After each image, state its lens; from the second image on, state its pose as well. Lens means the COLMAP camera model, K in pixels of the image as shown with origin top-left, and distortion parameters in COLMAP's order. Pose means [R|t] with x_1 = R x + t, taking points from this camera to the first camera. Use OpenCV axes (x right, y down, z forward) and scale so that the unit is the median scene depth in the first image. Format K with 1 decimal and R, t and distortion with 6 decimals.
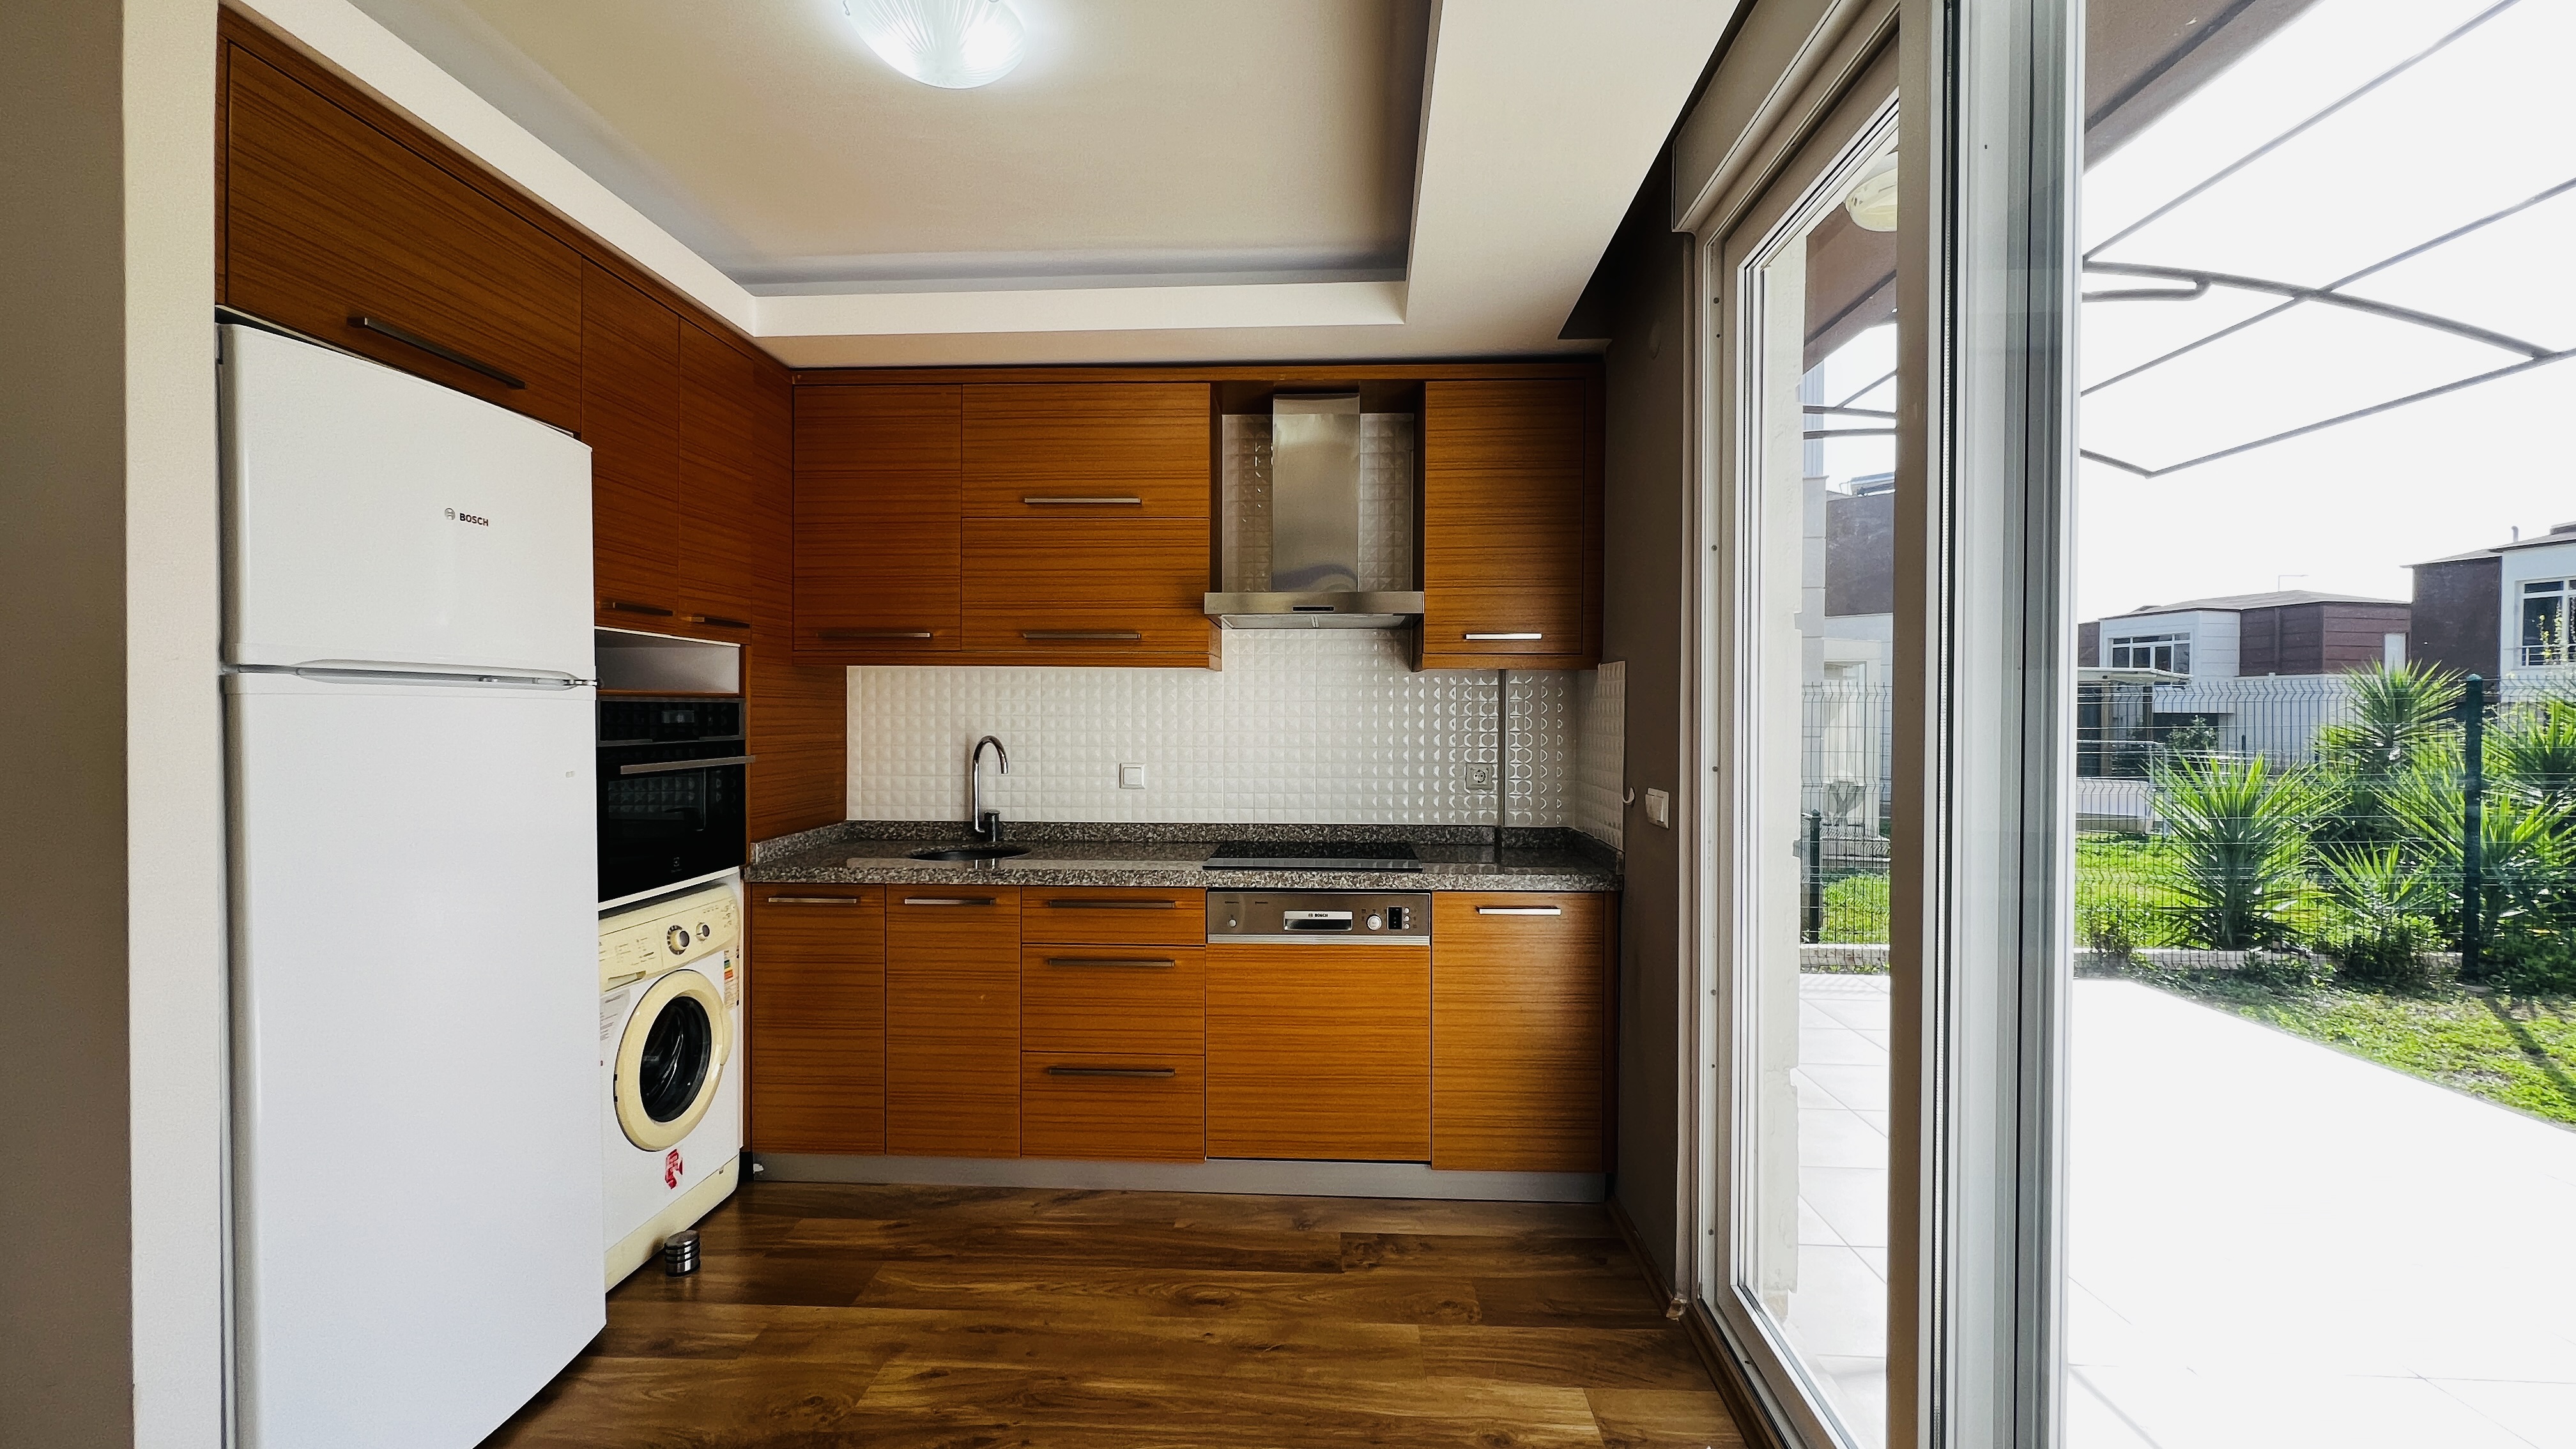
lens RADIAL K [[1027.3, 0, 1281.1], [0, 1027.3, 720.2], [0, 0, 1]] dist [0.000017, 0.000042]
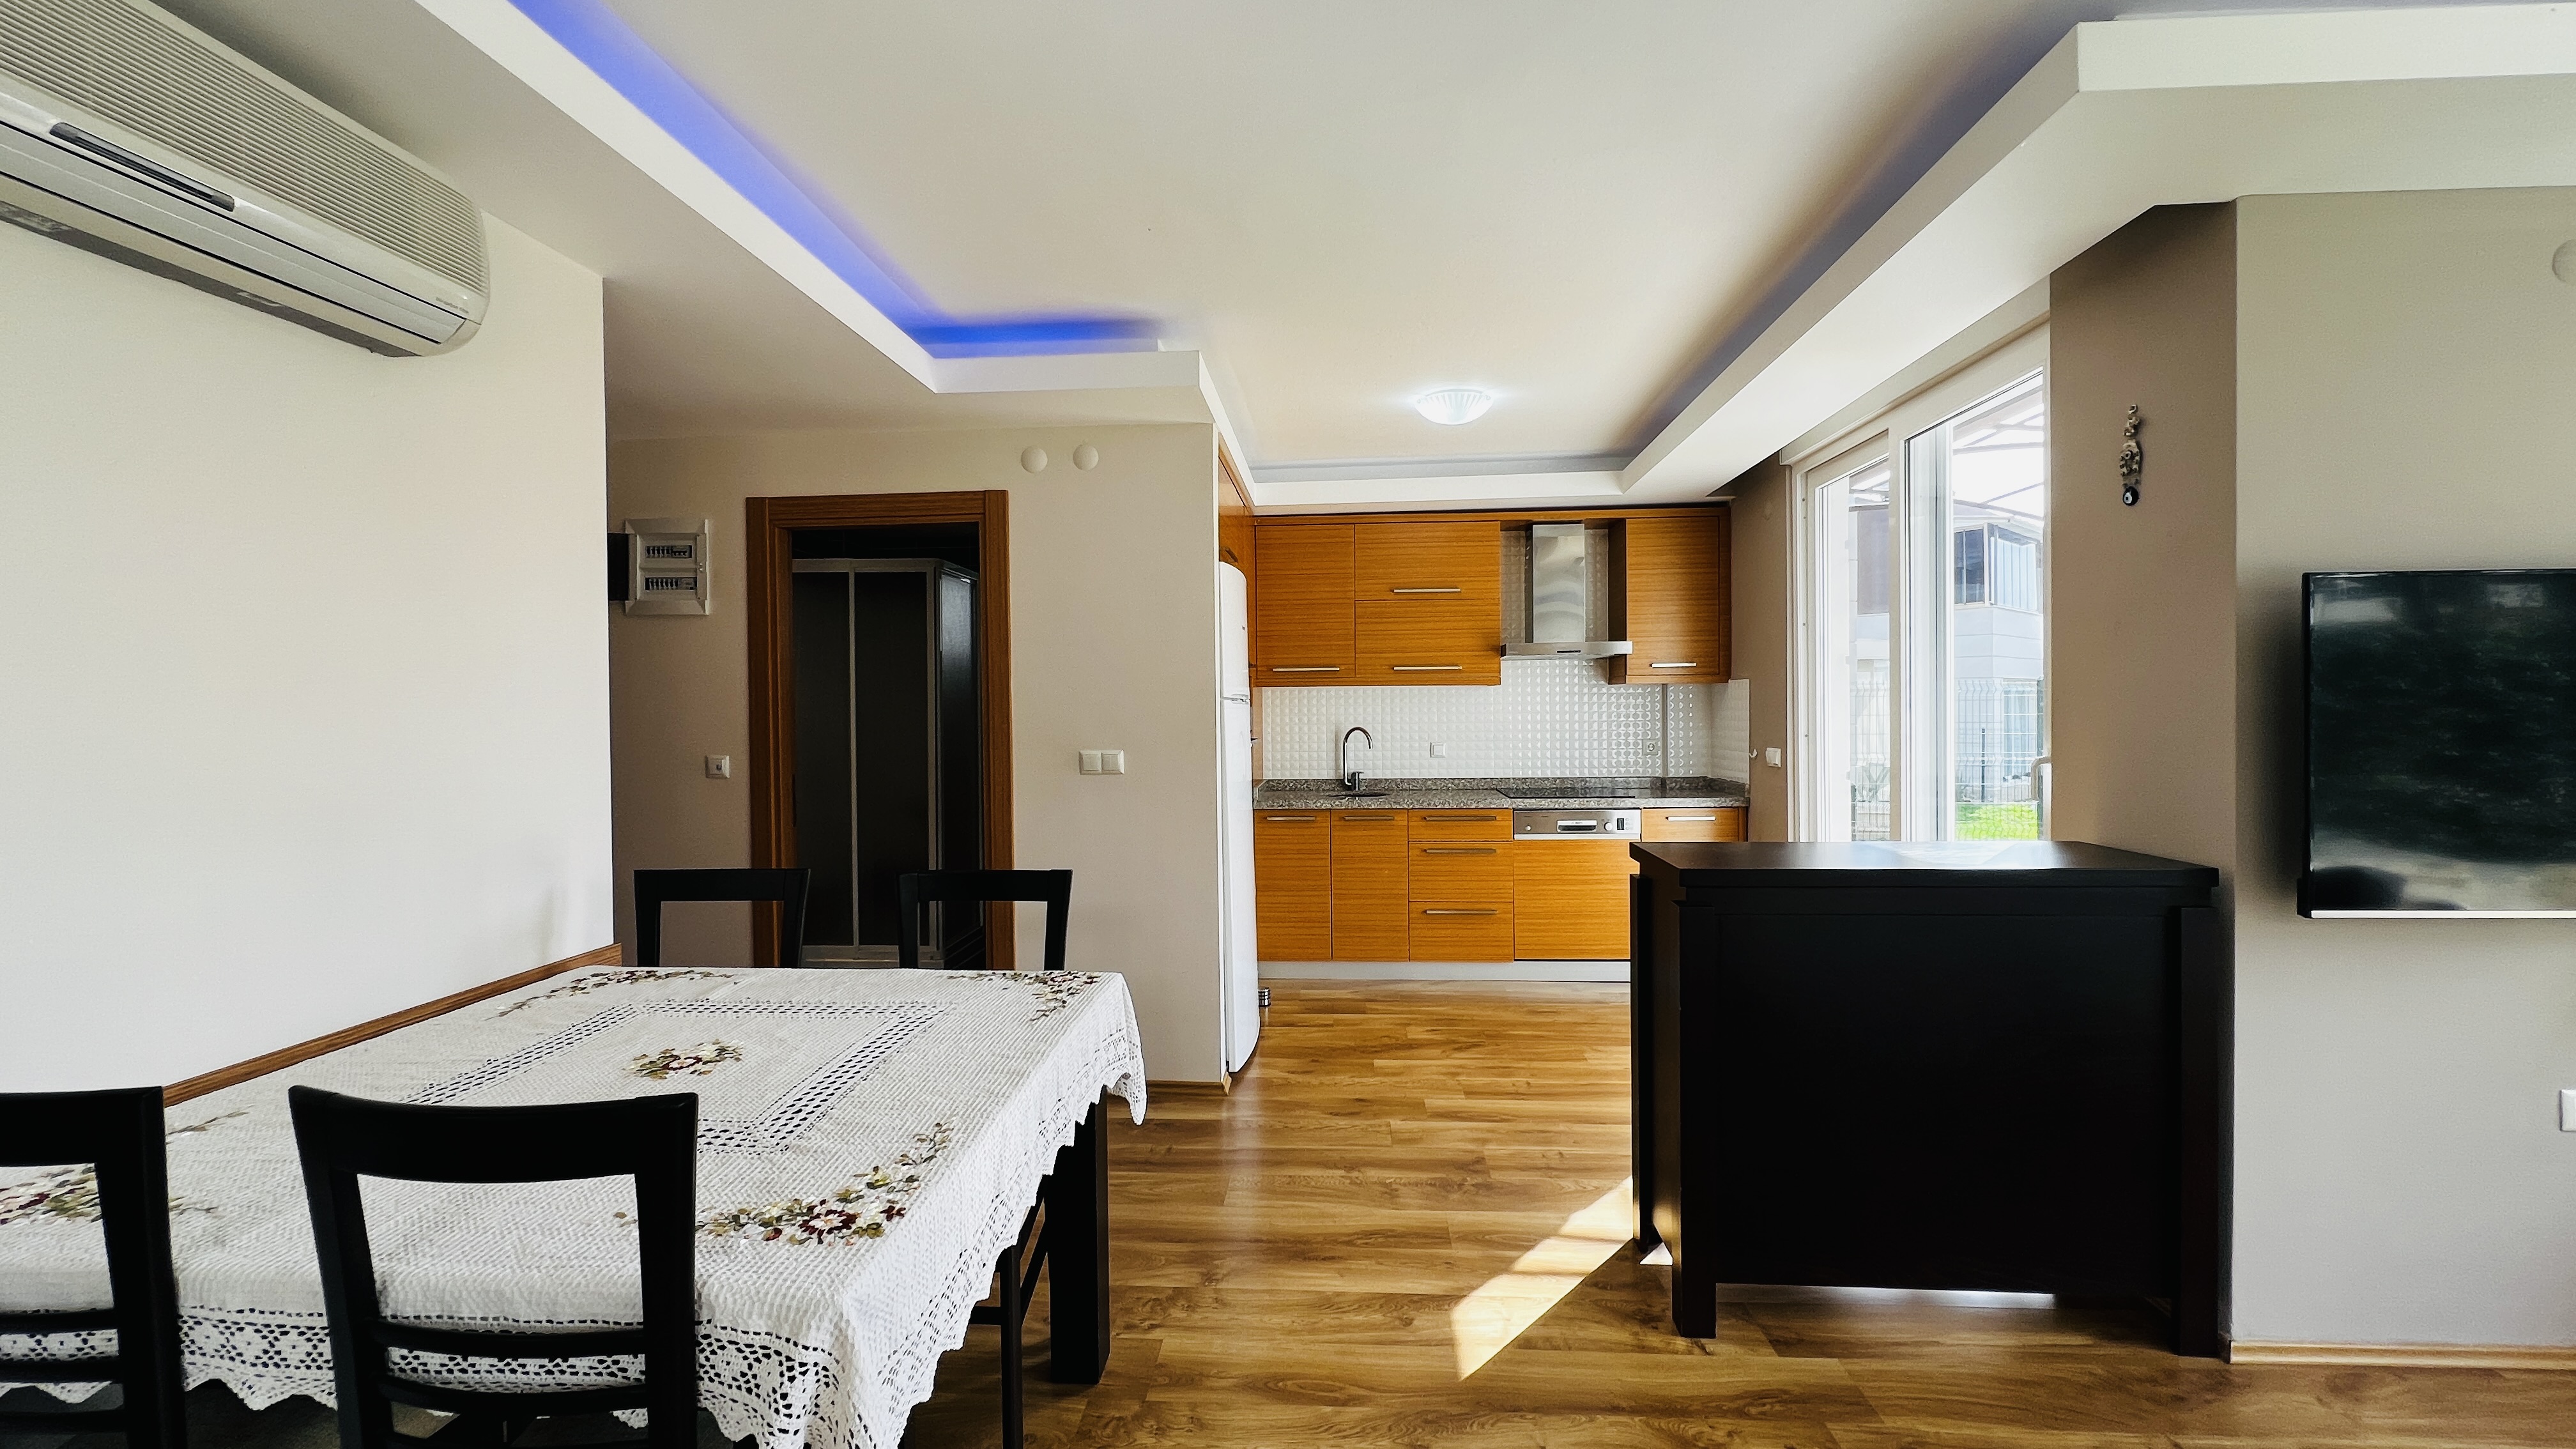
lens RADIAL K [[1030.6, 0, 1281.7], [0, 1030.6, 718.2], [0, 0, 1]] dist [-0.001519, 0.000418]
pose [[0.999669, -0.013378, -0.021976, -0.406778], [0.013391, 0.999910, 0.000451, -0.000896], [0.021968, -0.000745, 0.999758, -0.754282]]
